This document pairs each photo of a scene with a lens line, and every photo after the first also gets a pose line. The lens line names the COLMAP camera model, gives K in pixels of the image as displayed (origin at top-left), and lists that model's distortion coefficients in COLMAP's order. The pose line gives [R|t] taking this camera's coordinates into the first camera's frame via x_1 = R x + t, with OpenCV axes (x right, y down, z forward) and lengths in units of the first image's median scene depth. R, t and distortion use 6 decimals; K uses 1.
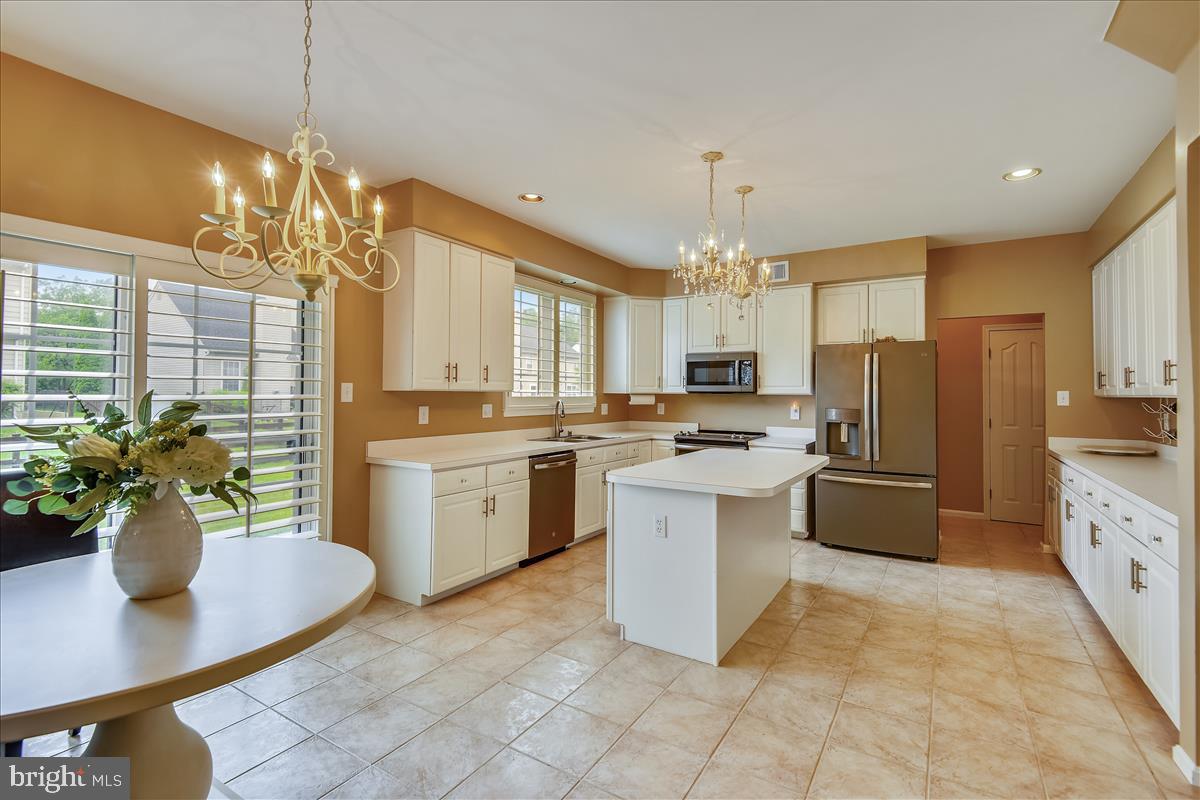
lens RADIAL K [[553.8, 0, 597.9], [0, 553.8, 381.5], [0, 0, 1]] dist [0.012507, -0.009307]
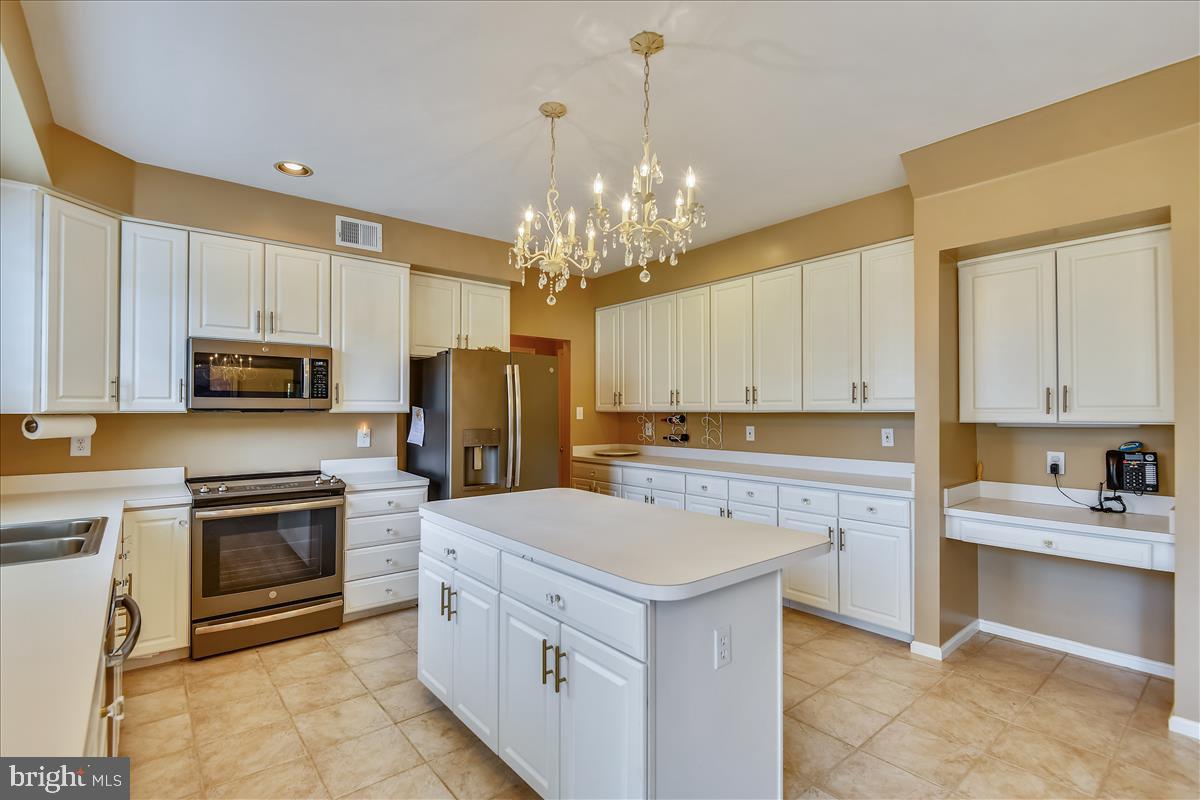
lens RADIAL K [[553.8, 0, 614.5], [0, 553.8, 402.0], [0, 0, 1]] dist [0.012507, -0.009307]
pose [[0.291854, 0.007908, 0.956430, -0.289739], [-0.018259, 0.999830, -0.002695, 0.007495], [-0.956289, -0.016677, 0.291948, 0.586248]]
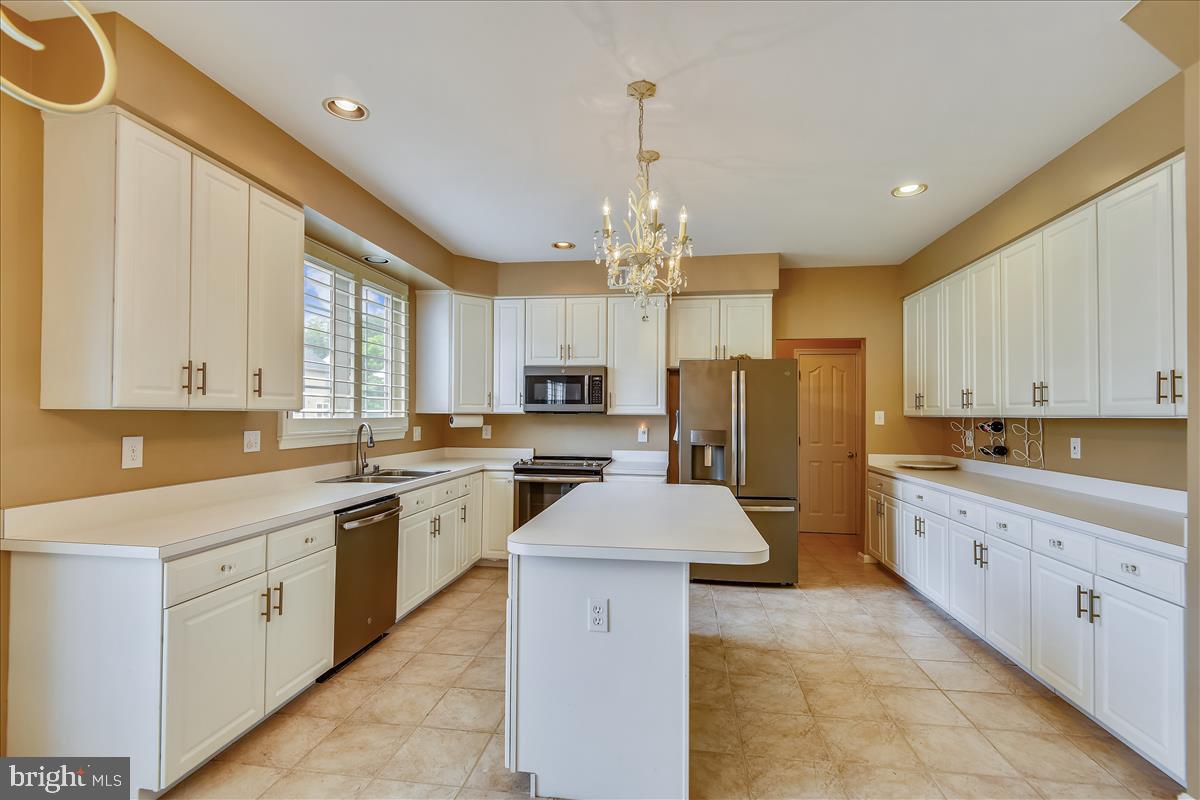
lens RADIAL K [[553.8, 0, 604.6], [0, 553.8, 406.2], [0, 0, 1]] dist [0.012507, -0.009307]
pose [[0.908751, 0.005186, 0.417306, -0.098384], [-0.009418, 0.999923, 0.008084, 0.003555], [-0.417232, -0.011276, 0.908730, 0.247025]]
